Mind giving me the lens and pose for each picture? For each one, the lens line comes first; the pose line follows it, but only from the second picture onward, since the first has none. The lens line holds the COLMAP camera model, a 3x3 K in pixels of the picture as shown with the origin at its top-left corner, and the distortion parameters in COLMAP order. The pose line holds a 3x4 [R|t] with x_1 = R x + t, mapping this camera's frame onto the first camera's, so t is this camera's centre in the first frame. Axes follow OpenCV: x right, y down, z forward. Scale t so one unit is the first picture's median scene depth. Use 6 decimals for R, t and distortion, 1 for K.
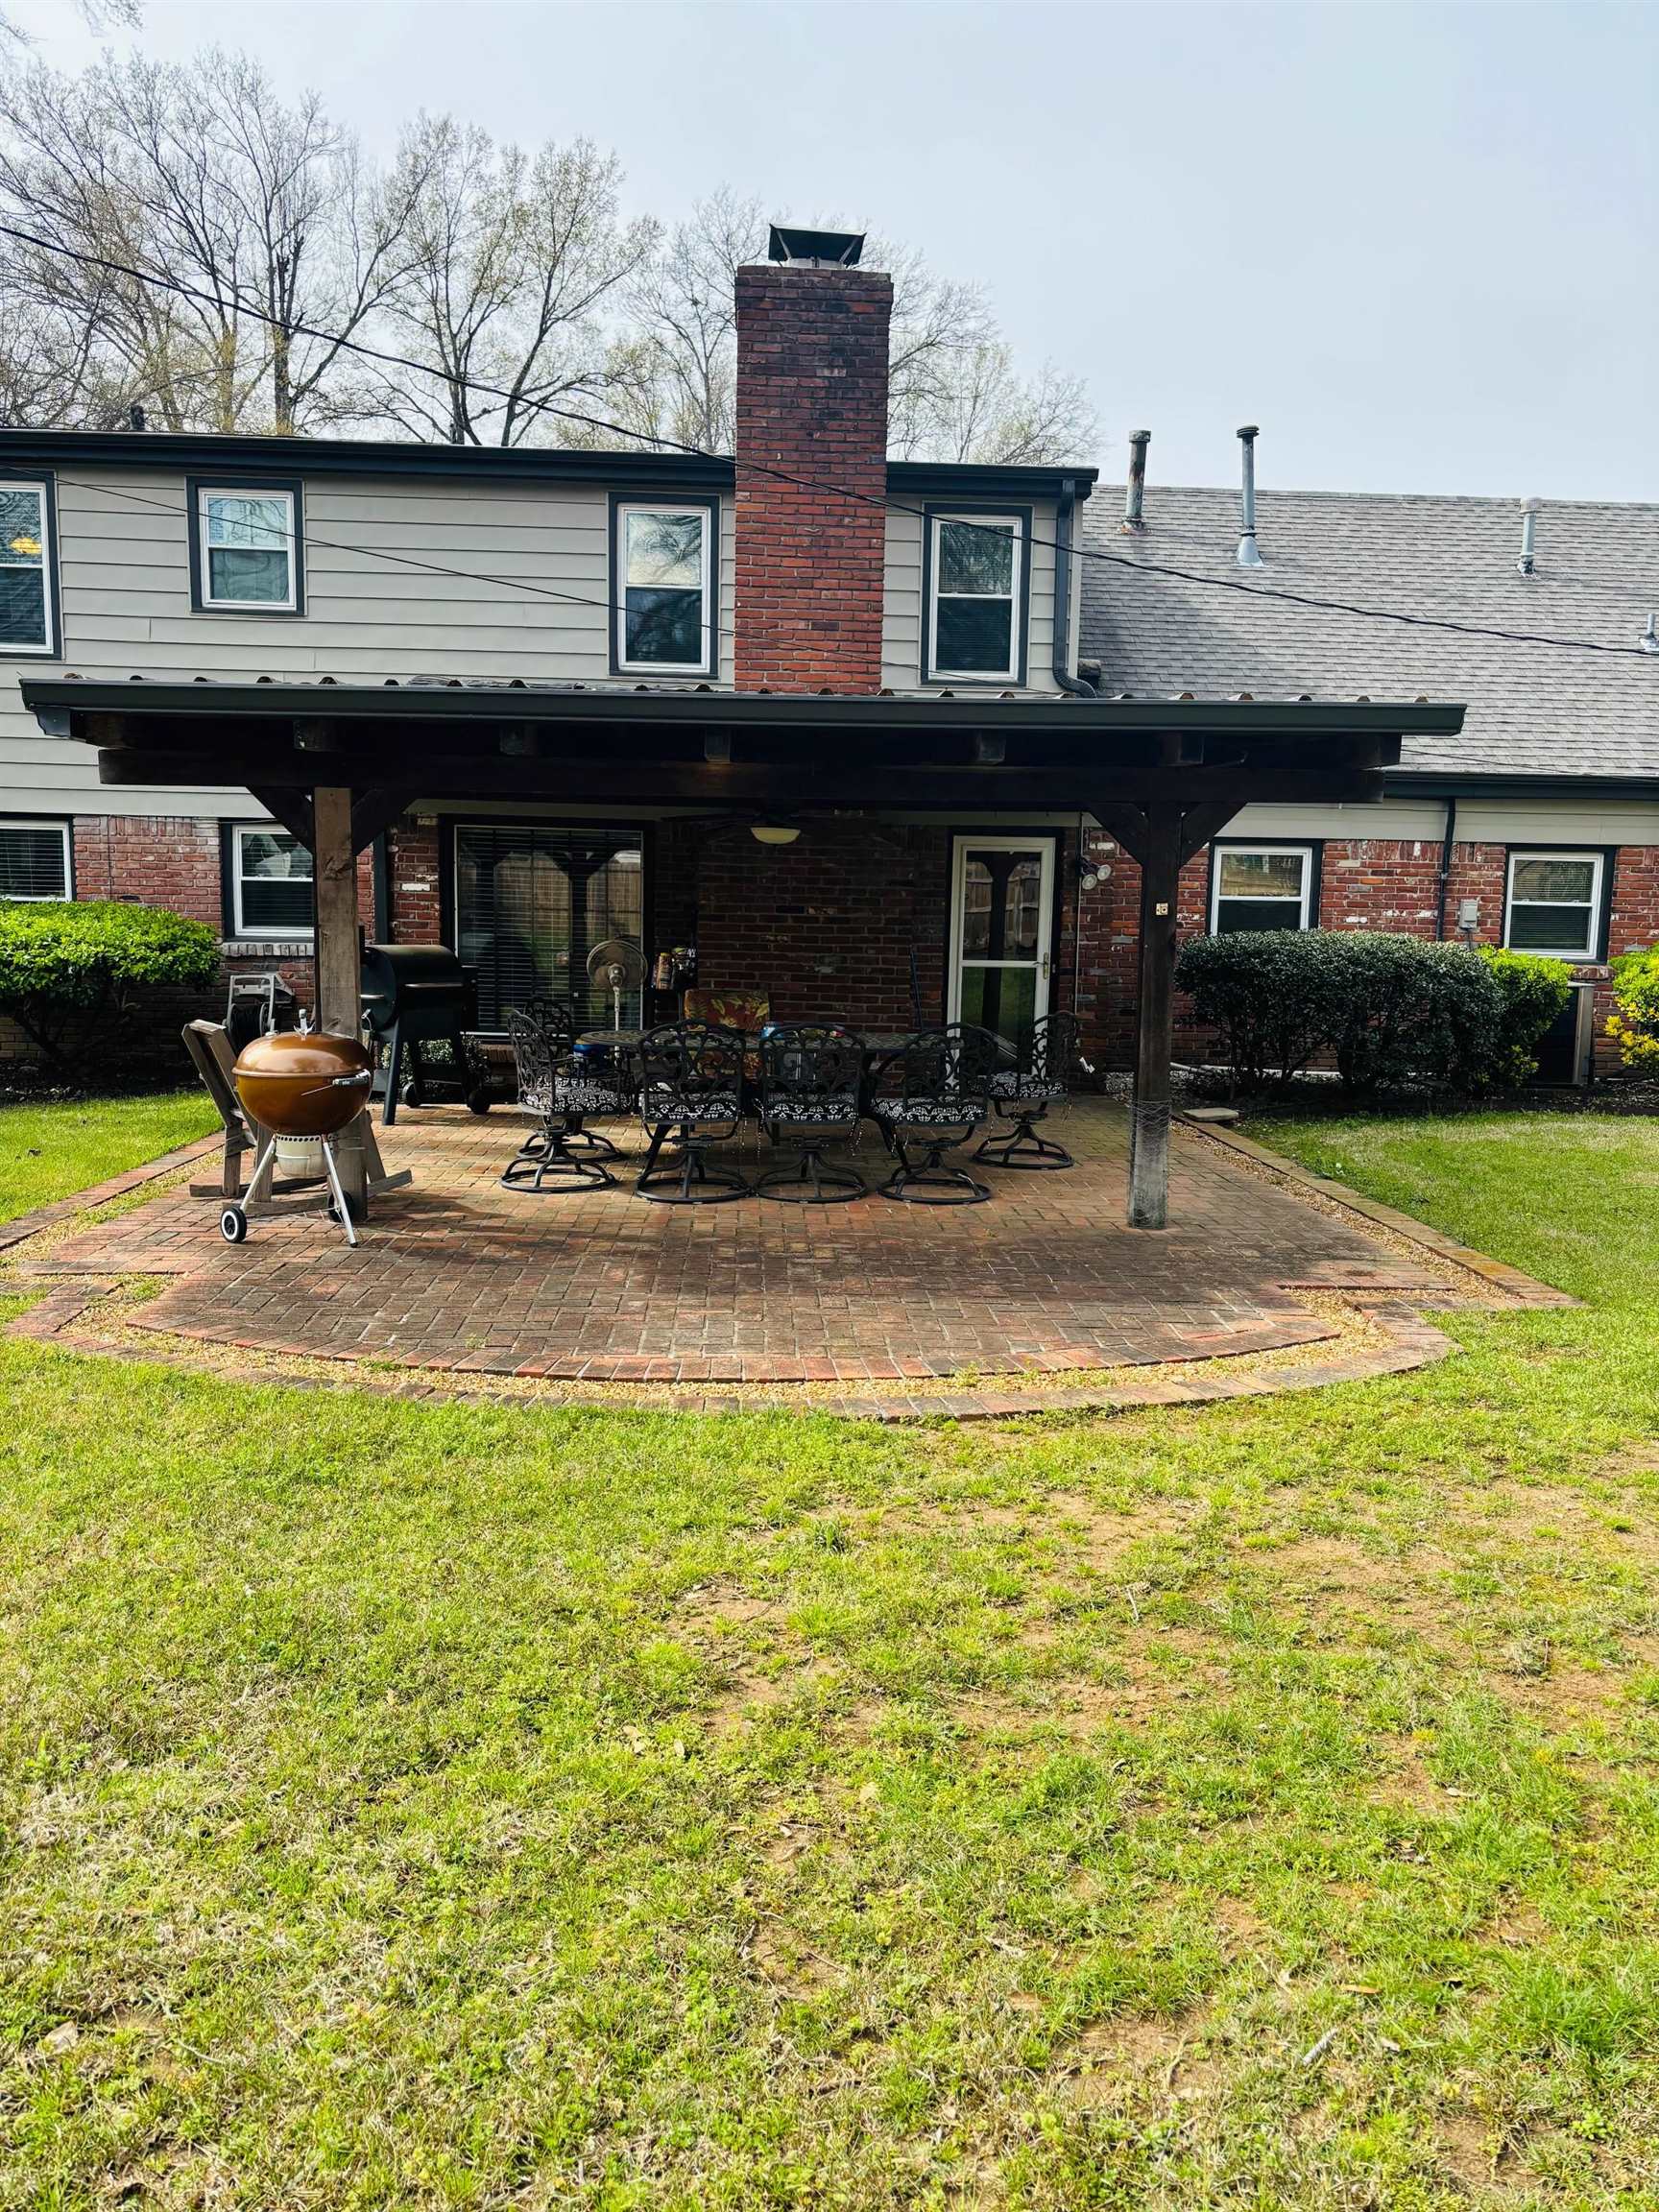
lens RADIAL K [[1665.9, 0, 832.8], [0, 1665.9, 1109.2], [0, 0, 1]] dist [0.033954, -0.040758]
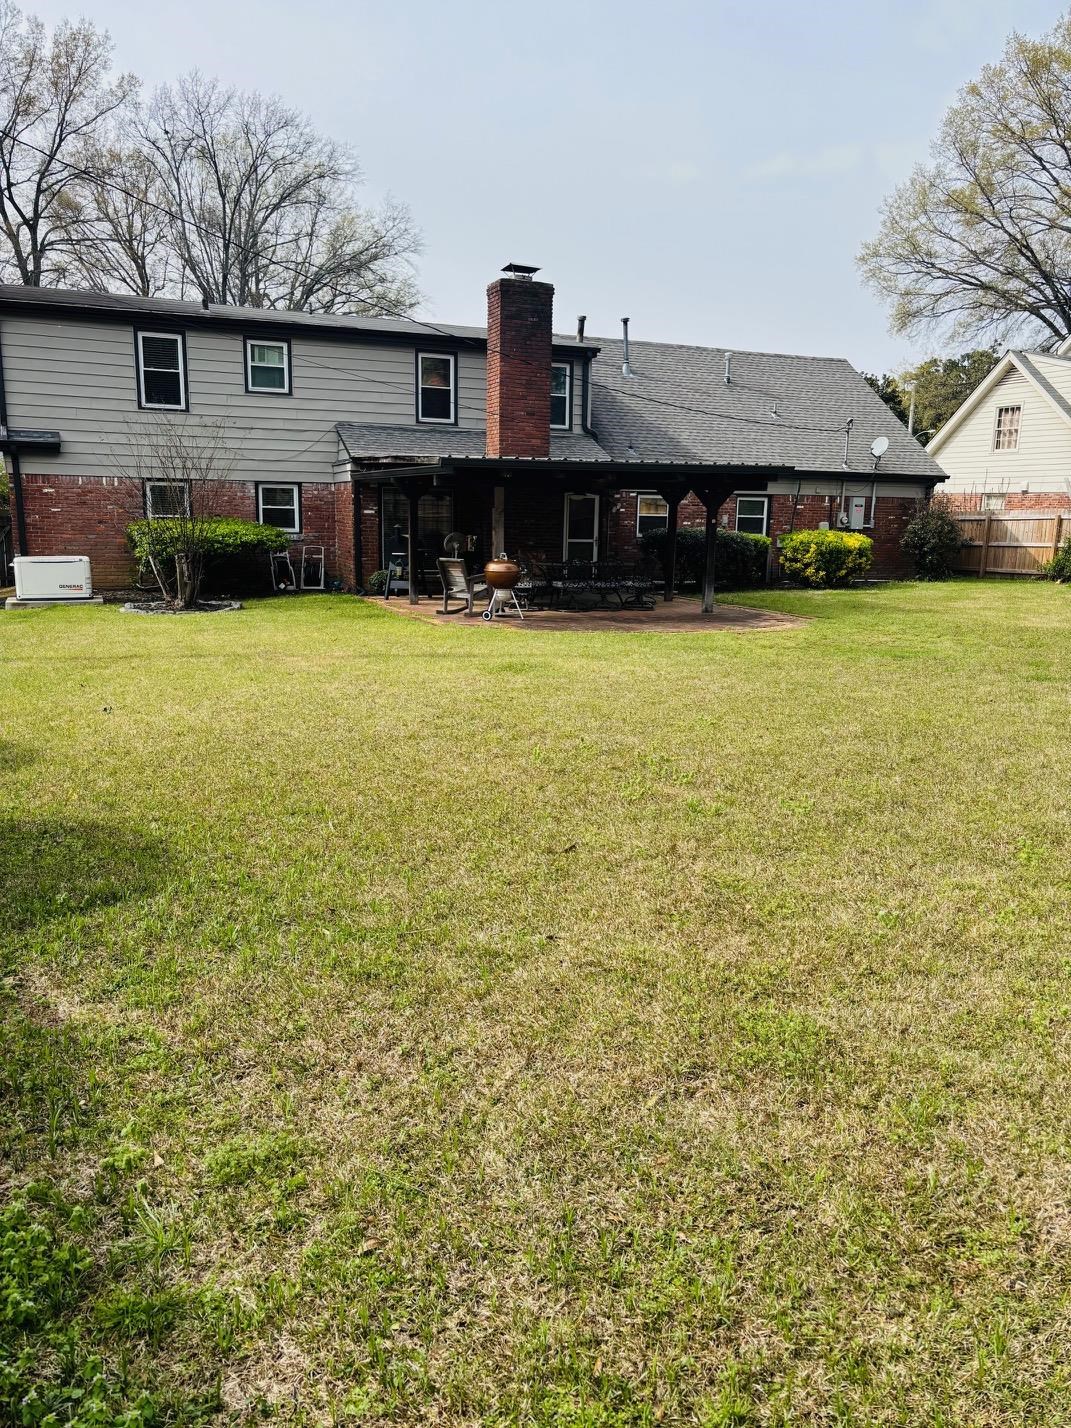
lens RADIAL K [[1075.5, 0, 537.1], [0, 1075.5, 718.4], [0, 0, 1]] dist [0.033954, -0.040758]
pose [[0.946768, -0.062011, 0.315887, -0.485236], [0.039990, 0.996326, 0.075727, 0.058148], [-0.319423, -0.059064, 0.945770, -0.571394]]
